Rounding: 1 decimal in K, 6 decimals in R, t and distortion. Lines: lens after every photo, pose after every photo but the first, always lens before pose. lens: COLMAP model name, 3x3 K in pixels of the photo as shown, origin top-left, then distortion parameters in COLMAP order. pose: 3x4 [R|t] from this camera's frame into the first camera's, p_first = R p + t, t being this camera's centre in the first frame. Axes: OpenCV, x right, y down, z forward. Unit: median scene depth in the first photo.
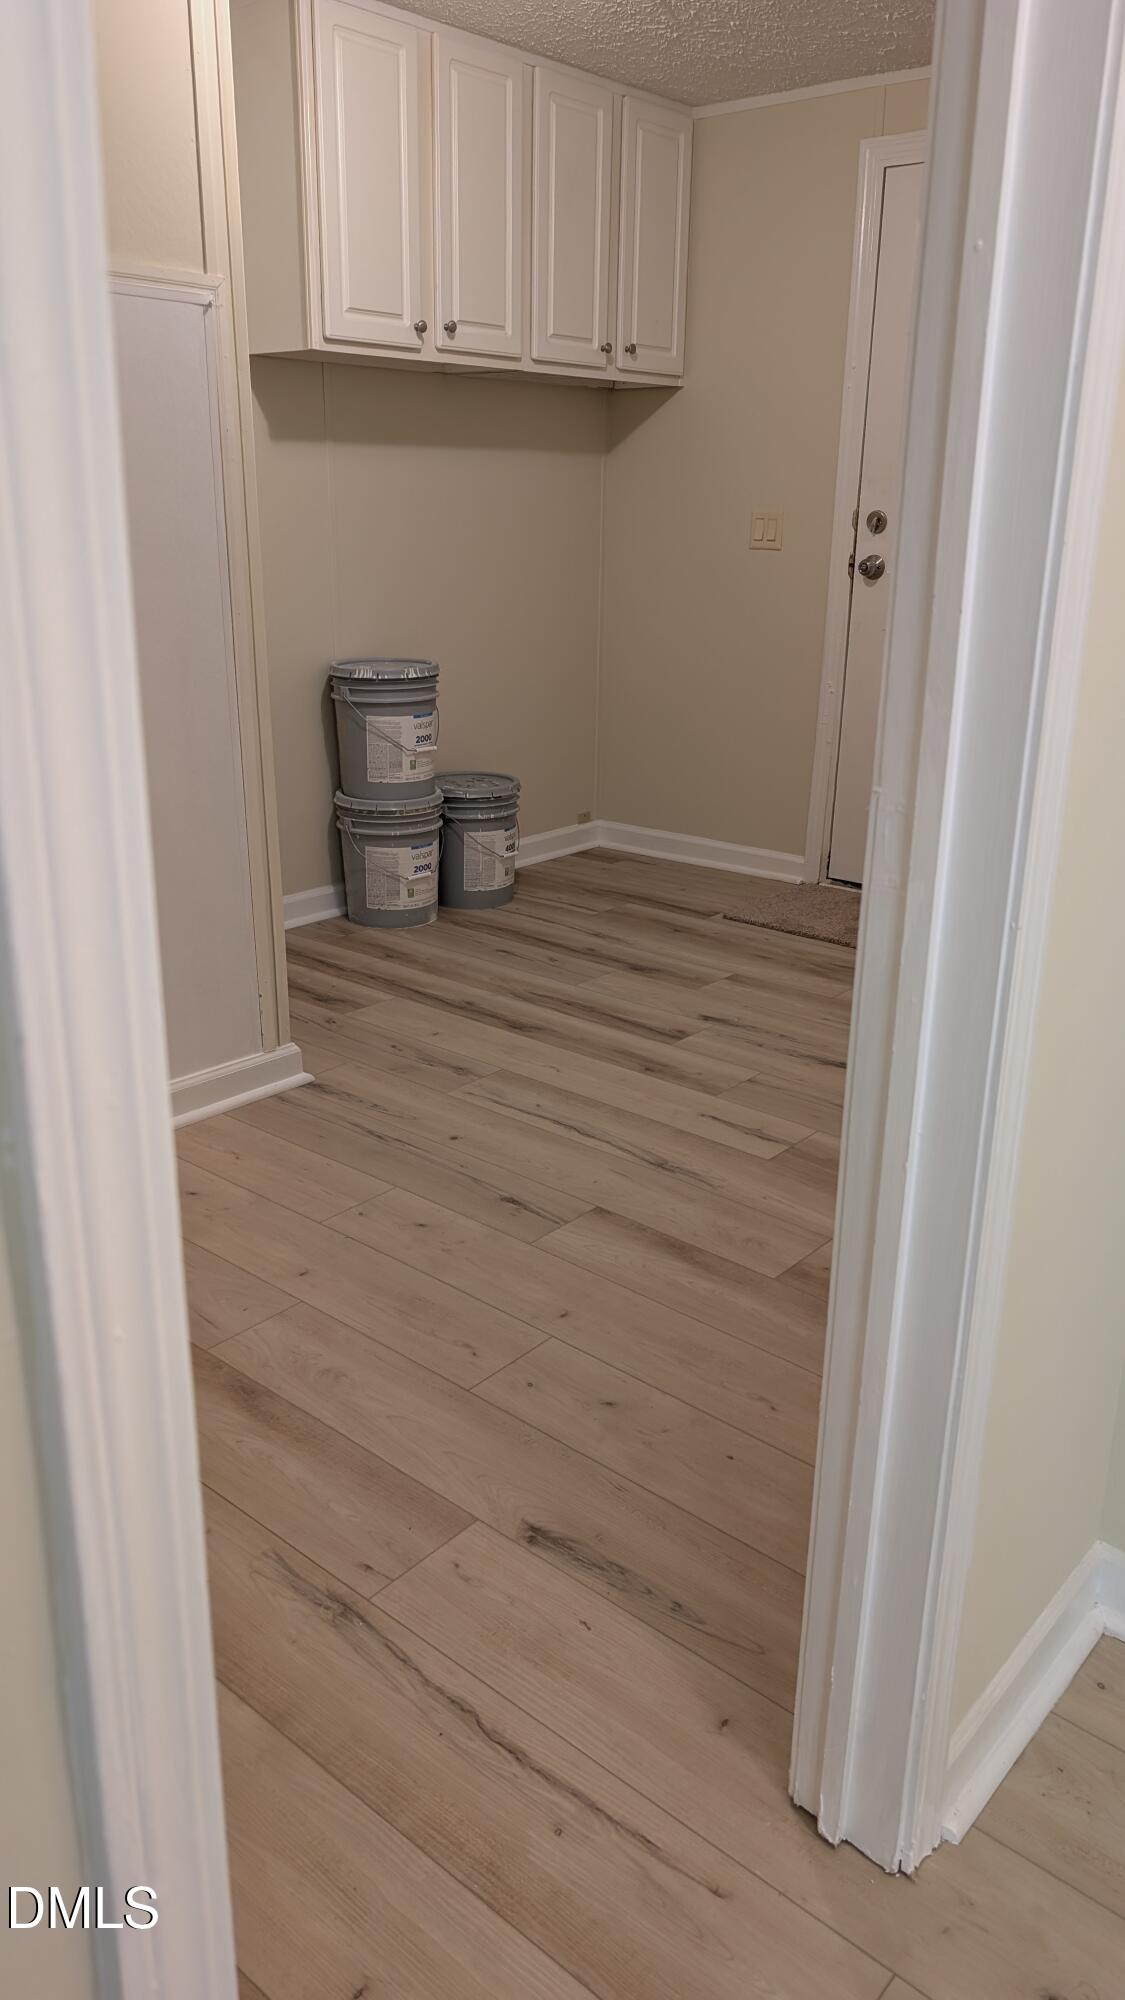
lens RADIAL K [[1447.8, 0, 562.5], [0, 1447.8, 1000.0], [0, 0, 1]] dist [-0.027030, -0.001005]
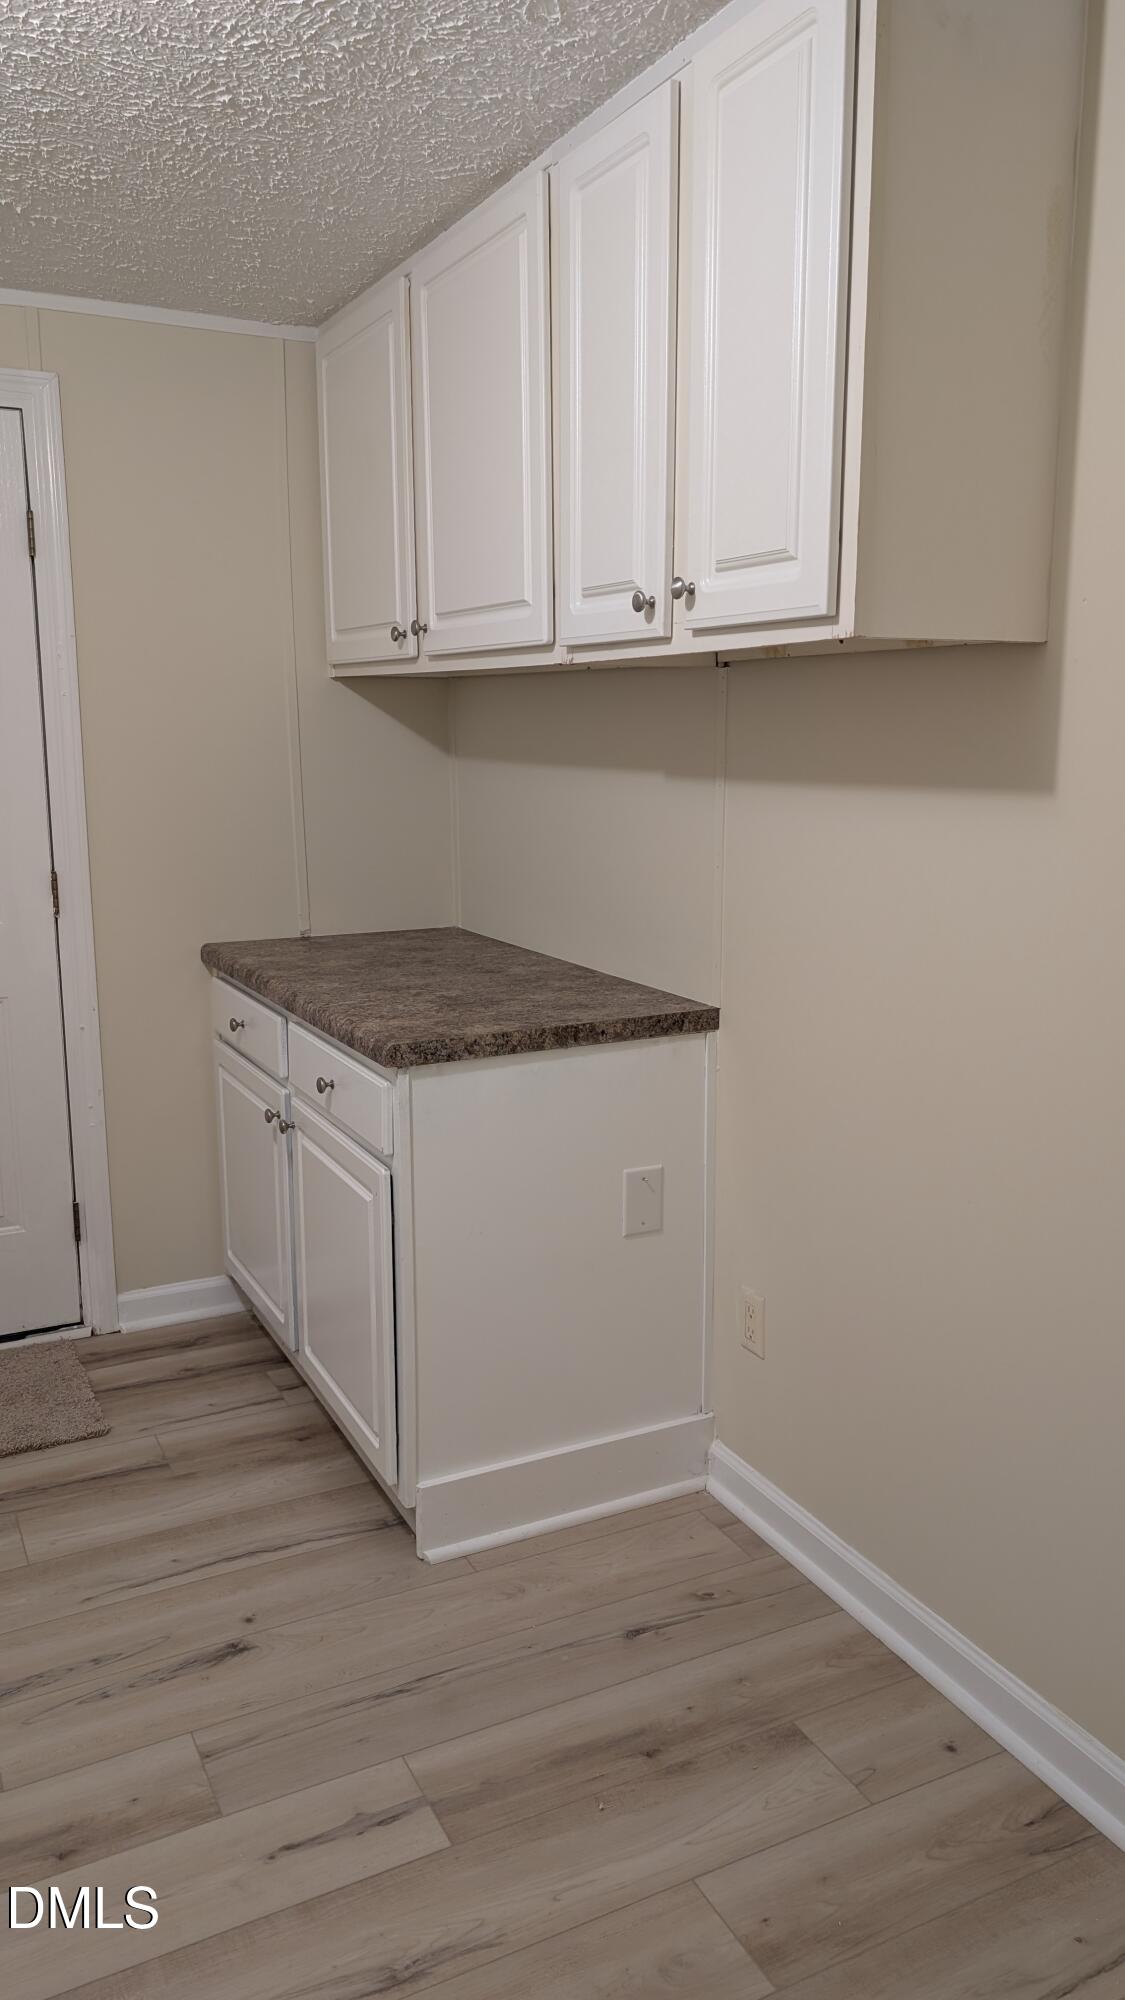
lens RADIAL K [[1447.8, 0, 562.5], [0, 1447.8, 1000.0], [0, 0, 1]] dist [-0.027030, -0.001005]
pose [[0.374863, -0.164037, 0.912453, -0.342427], [0.314860, 0.948247, 0.041119, -0.244405], [-0.871976, 0.271881, 0.407111, 0.578687]]
